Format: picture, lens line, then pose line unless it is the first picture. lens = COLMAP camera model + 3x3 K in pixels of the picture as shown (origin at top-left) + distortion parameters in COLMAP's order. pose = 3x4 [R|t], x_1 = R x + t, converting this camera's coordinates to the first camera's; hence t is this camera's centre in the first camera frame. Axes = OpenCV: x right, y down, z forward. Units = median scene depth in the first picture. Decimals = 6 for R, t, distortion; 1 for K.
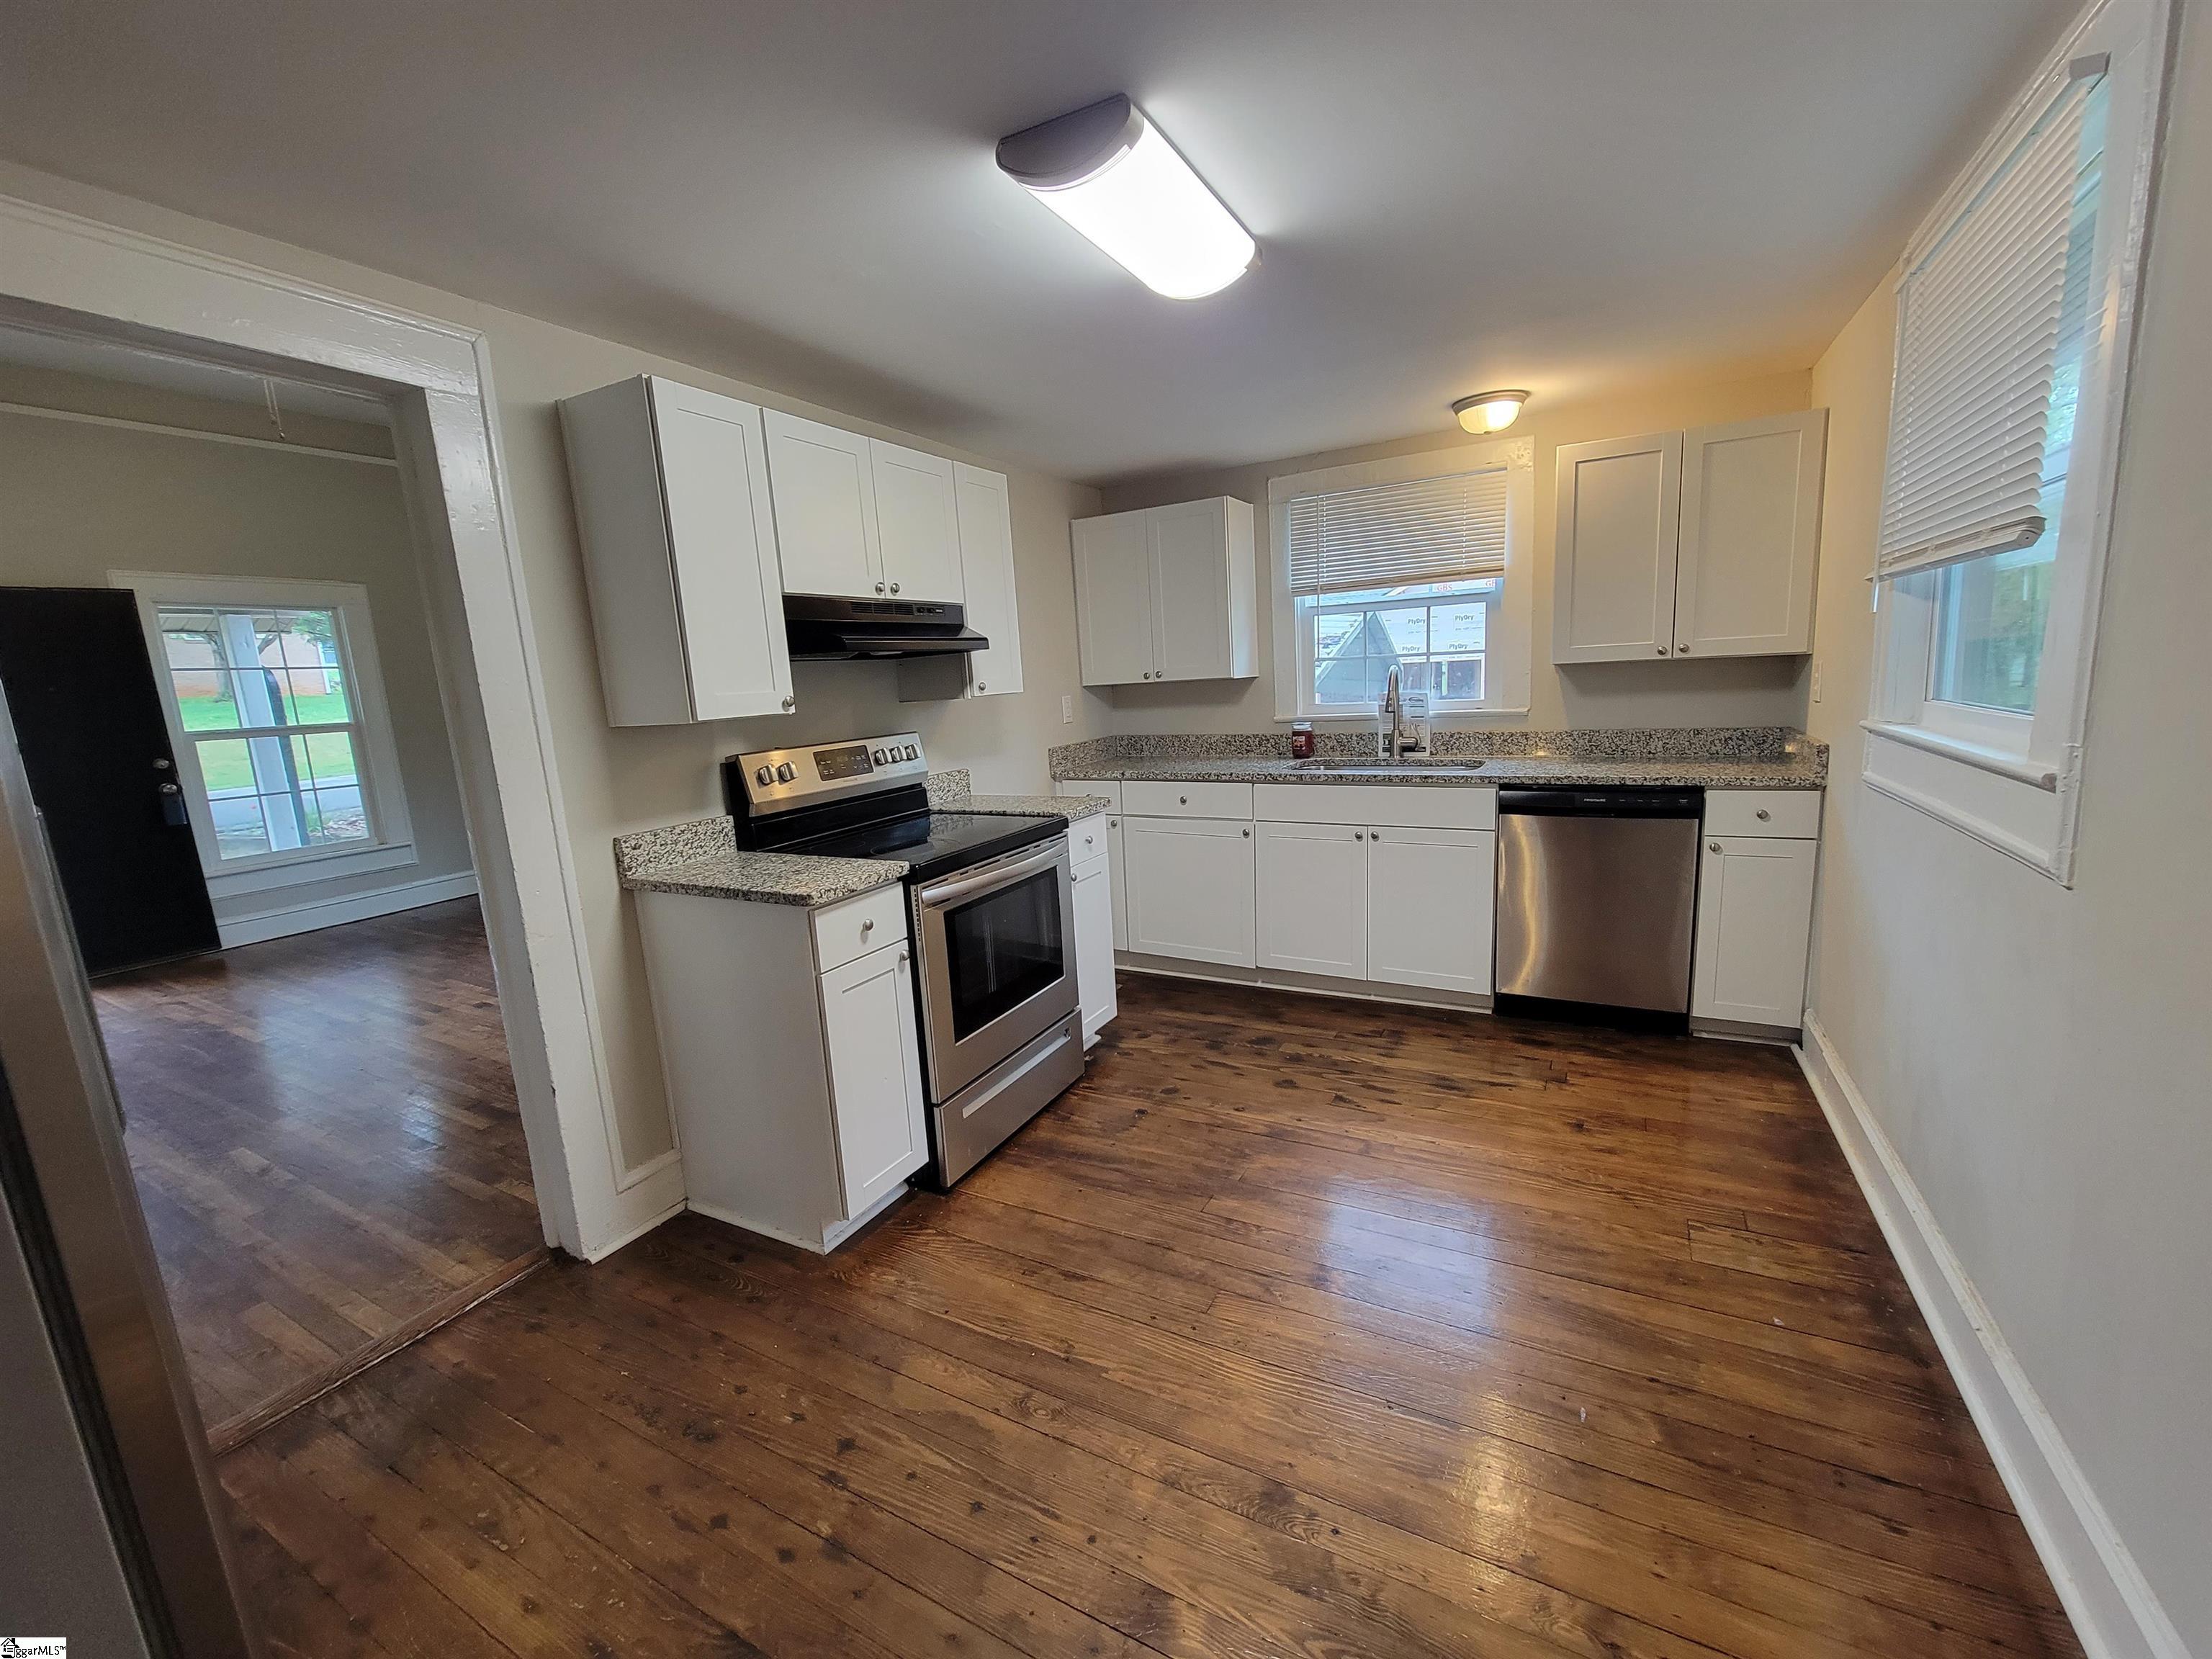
lens RADIAL K [[900.0, 0, 1112.9], [0, 900.0, 830.9], [0, 0, 1]] dist [-0.001405, -0.000132]
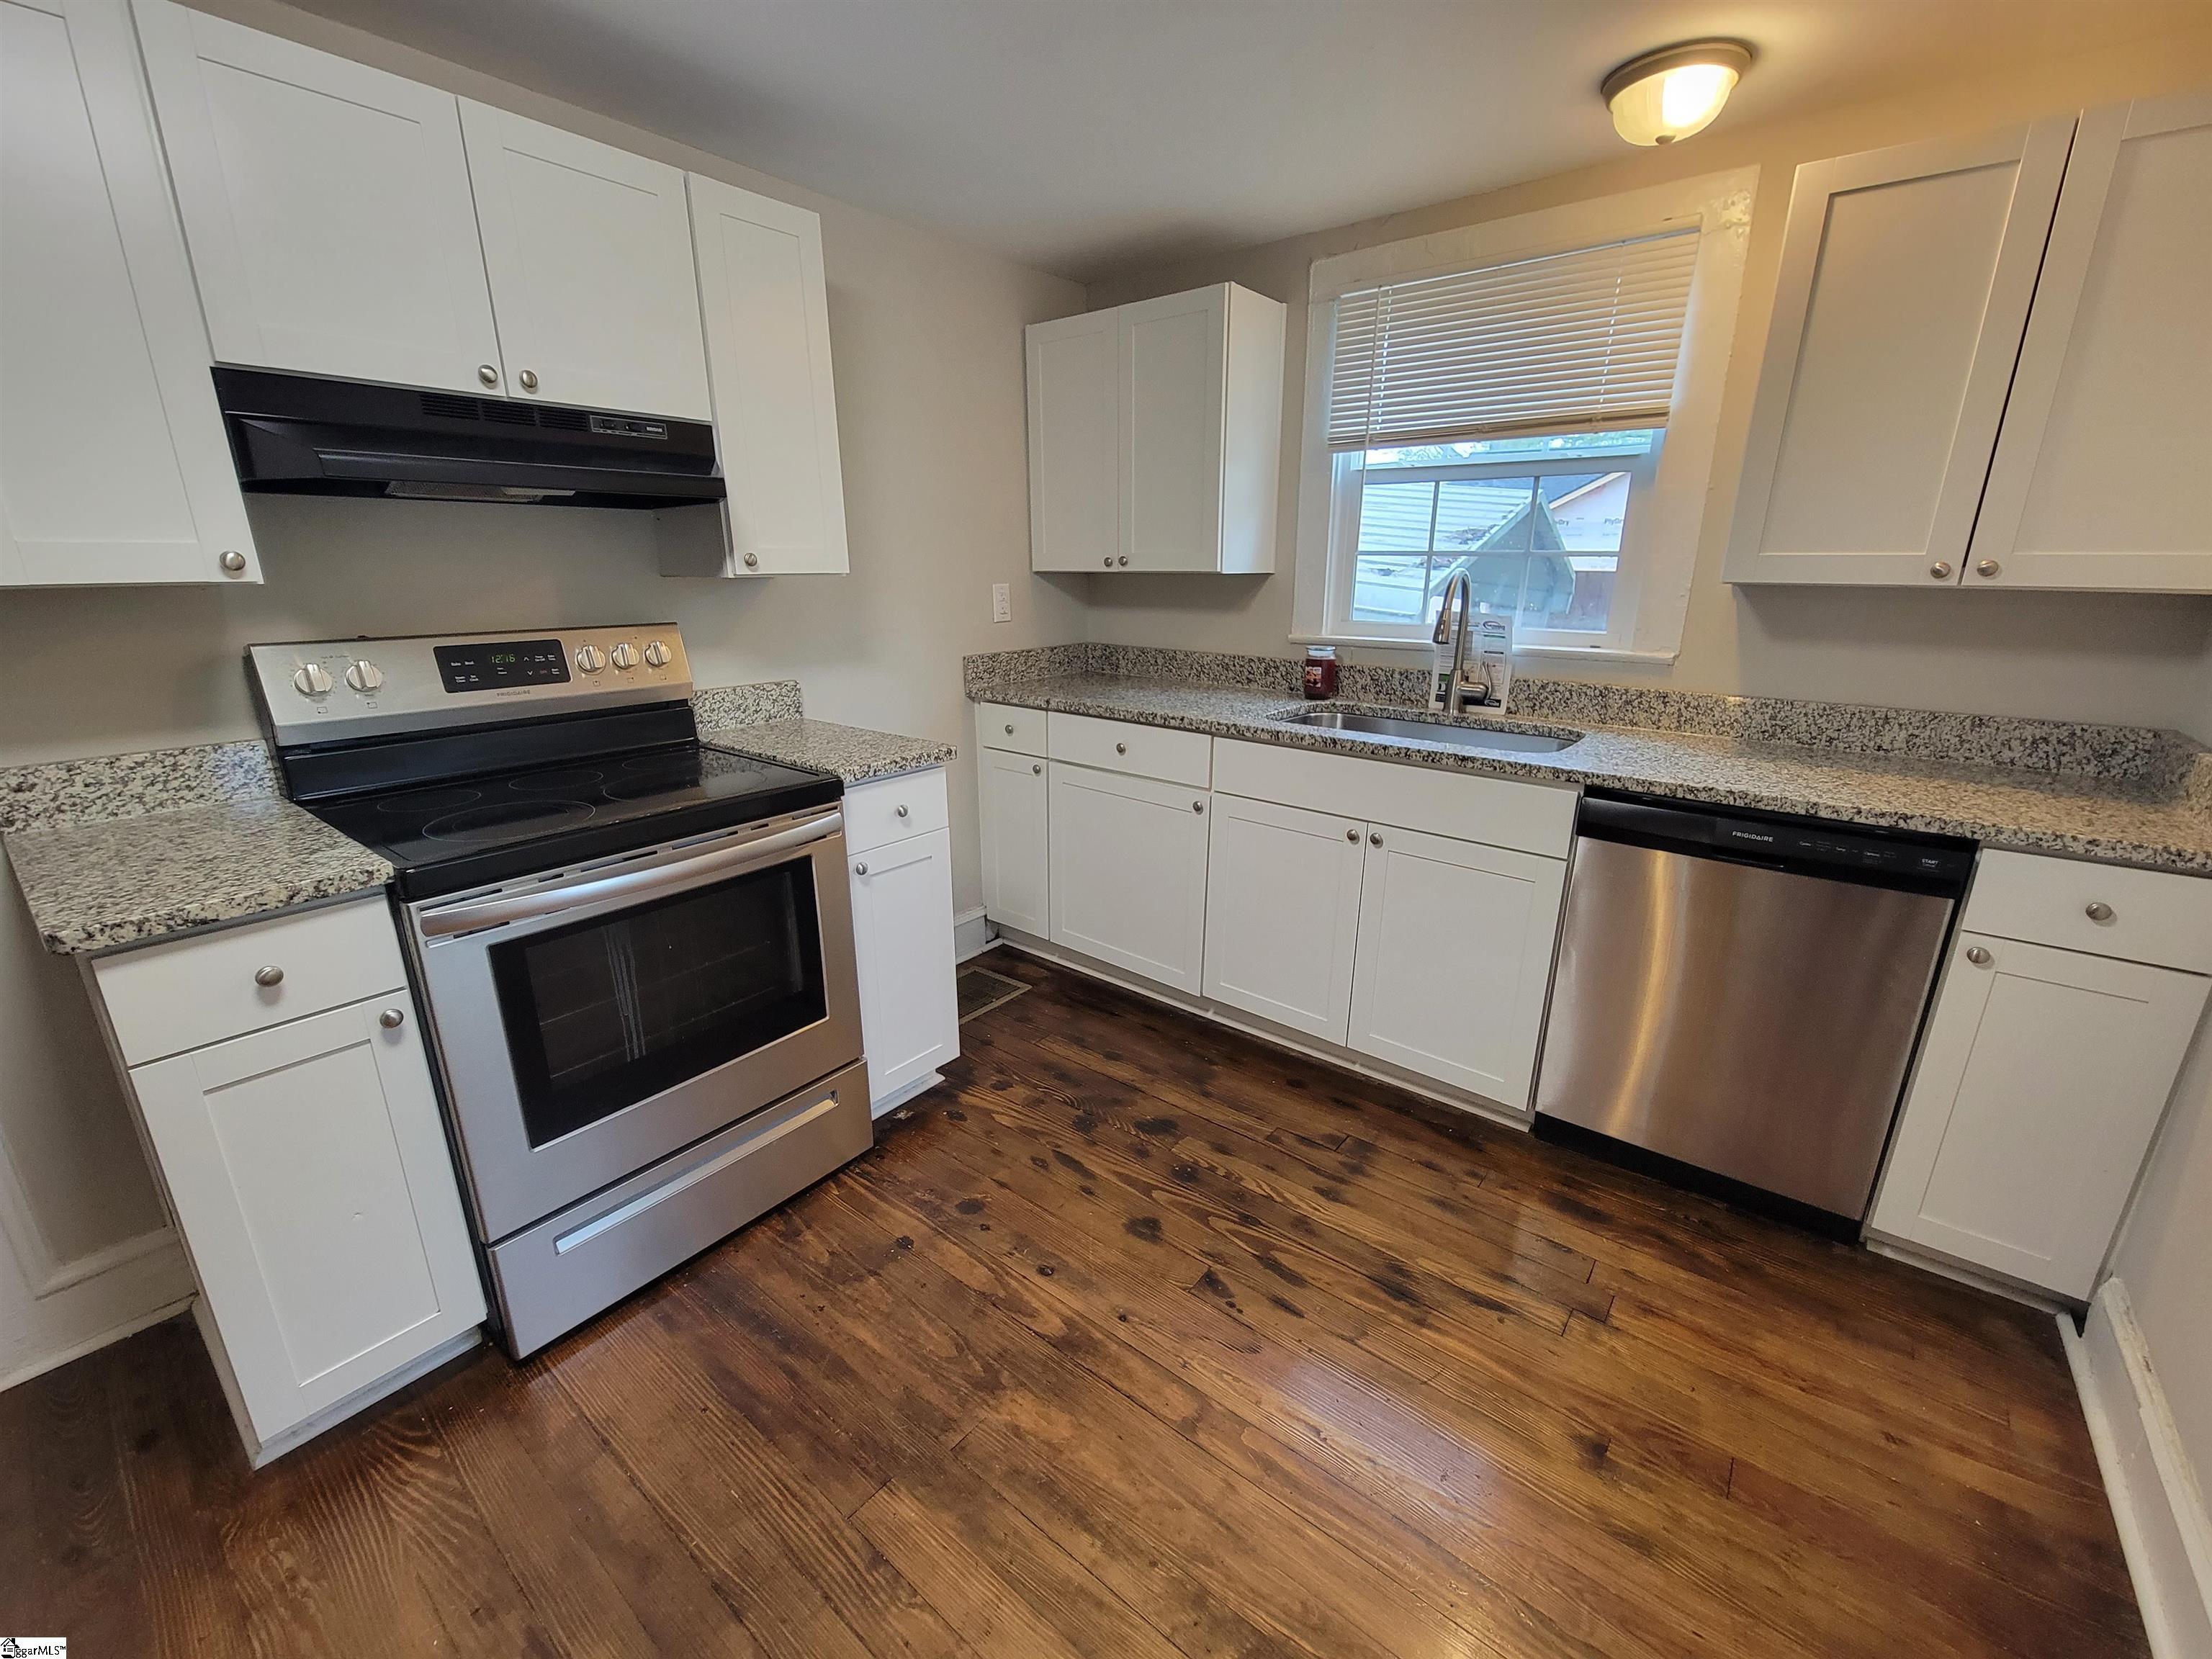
lens RADIAL K [[903.7, 0, 1114.4], [0, 903.7, 831.4], [0, 0, 1]] dist [-0.002115, 0.000088]
pose [[0.983087, 0.106600, -0.148918, 0.221099], [-0.087951, 0.988040, 0.126657, -0.070627], [0.160639, -0.111418, 0.980704, 0.373150]]
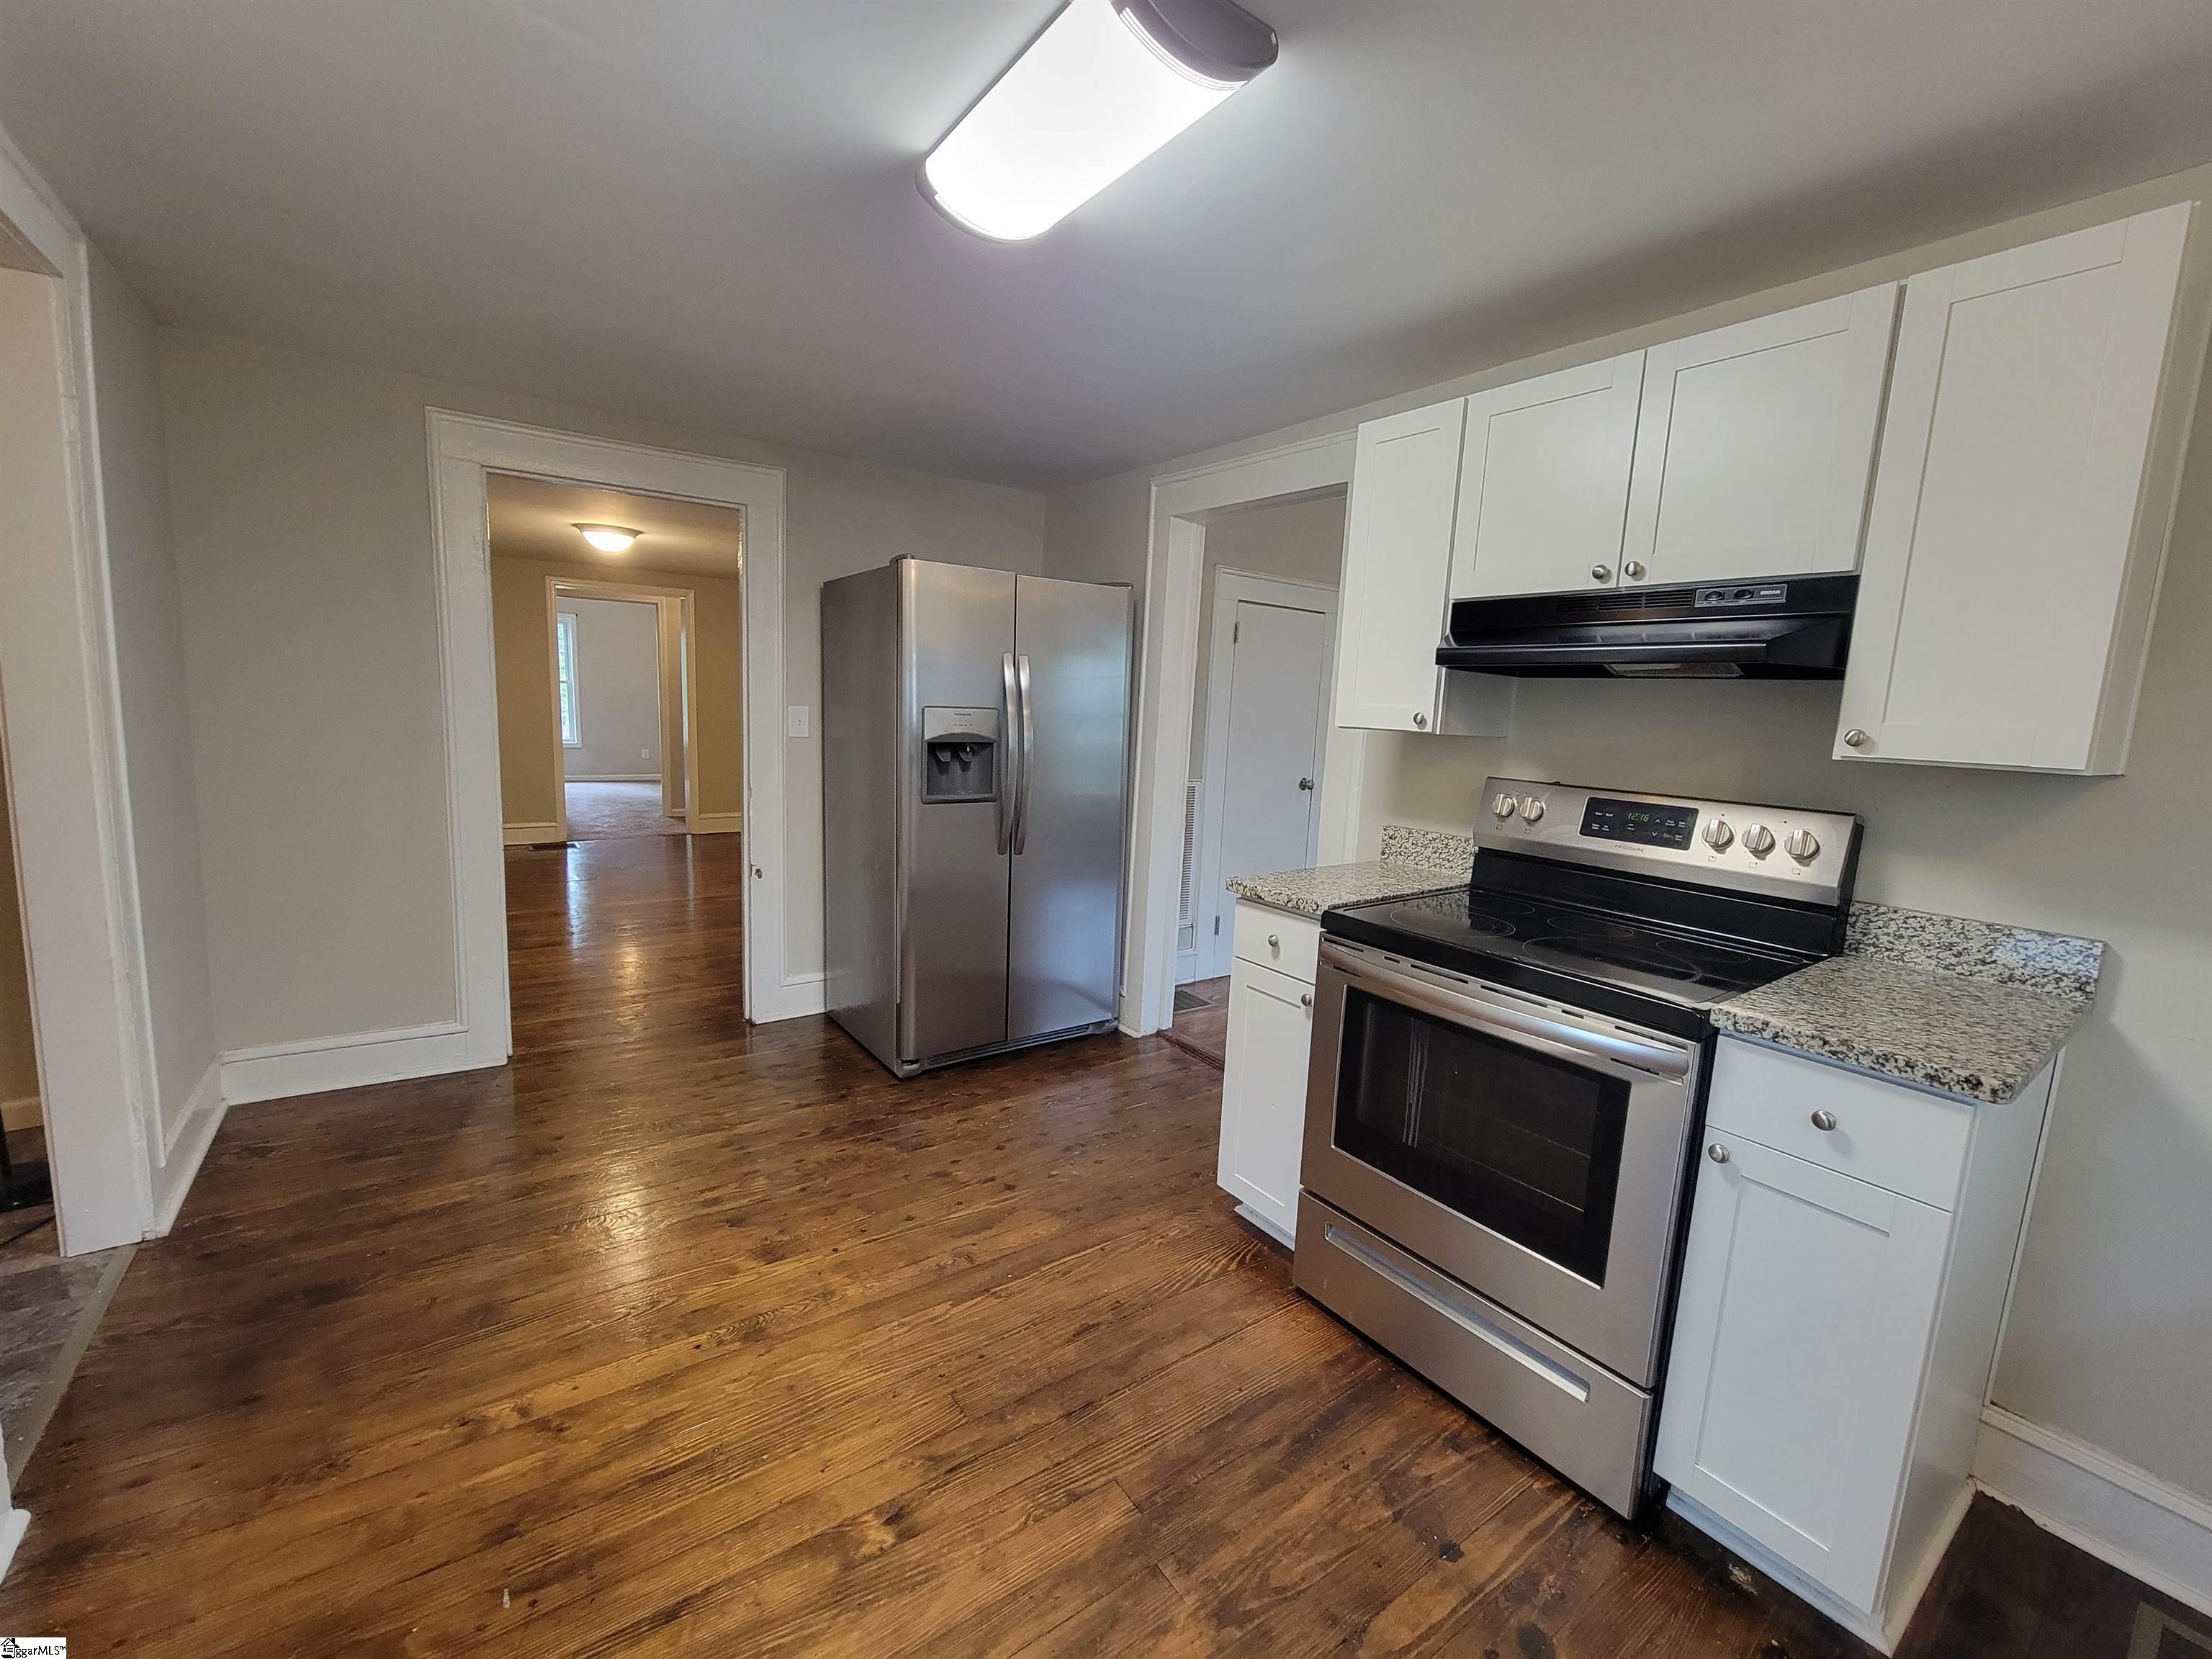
lens RADIAL K [[903.7, 0, 1114.4], [0, 903.7, 831.4], [0, 0, 1]] dist [-0.002115, 0.000088]
pose [[-0.435468, 0.162986, -0.885327, 0.455244], [-0.179333, 0.948054, 0.262743, -0.163674], [0.882161, 0.273184, -0.383618, 0.820923]]
